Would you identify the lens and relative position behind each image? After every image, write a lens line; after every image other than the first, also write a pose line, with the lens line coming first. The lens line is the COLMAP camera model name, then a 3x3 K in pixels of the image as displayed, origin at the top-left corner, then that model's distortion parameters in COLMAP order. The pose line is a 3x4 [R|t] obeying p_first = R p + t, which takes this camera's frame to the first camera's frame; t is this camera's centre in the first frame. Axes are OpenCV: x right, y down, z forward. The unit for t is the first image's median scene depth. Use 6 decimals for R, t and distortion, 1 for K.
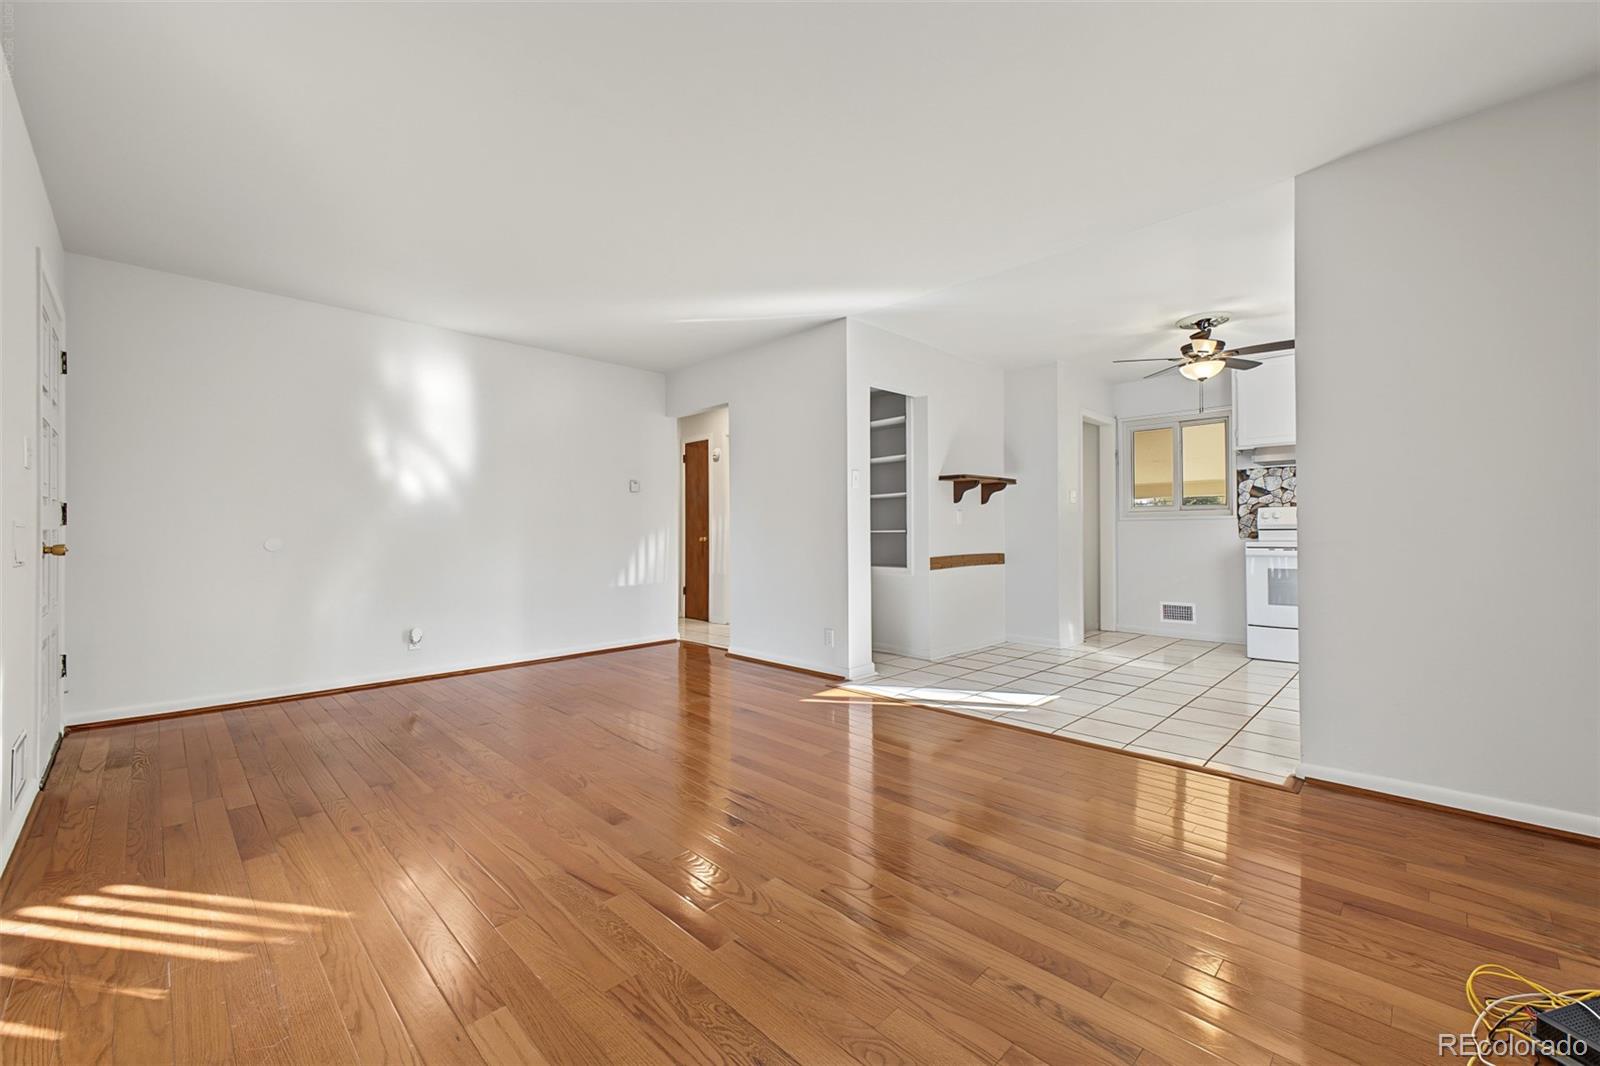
lens RADIAL K [[643.7, 0, 796.7], [0, 643.7, 531.0], [0, 0, 1]] dist [0.009333, -0.000386]
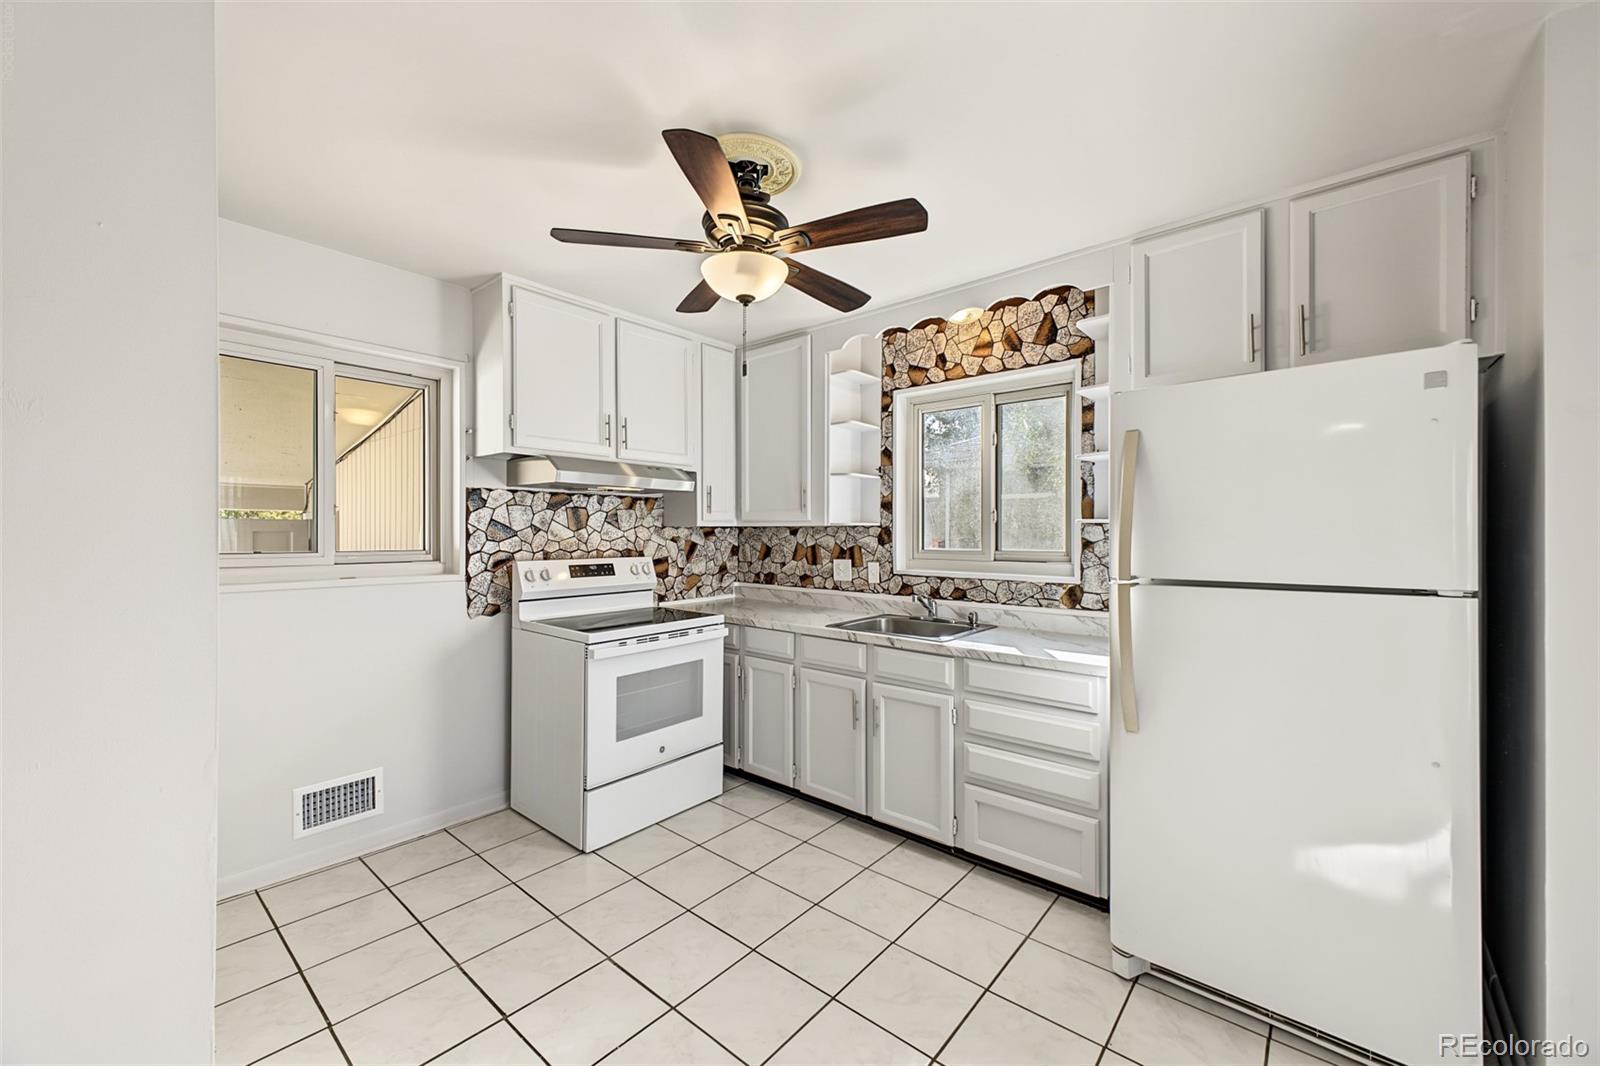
lens RADIAL K [[643.7, 0, 790.2], [0, 643.7, 536.8], [0, 0, 1]] dist [0.009333, -0.000386]
pose [[-0.073497, -0.000128, 0.997295, 0.143702], [0.001632, 0.999999, 0.000249, -0.055098], [-0.997294, 0.001646, -0.073497, 0.785832]]
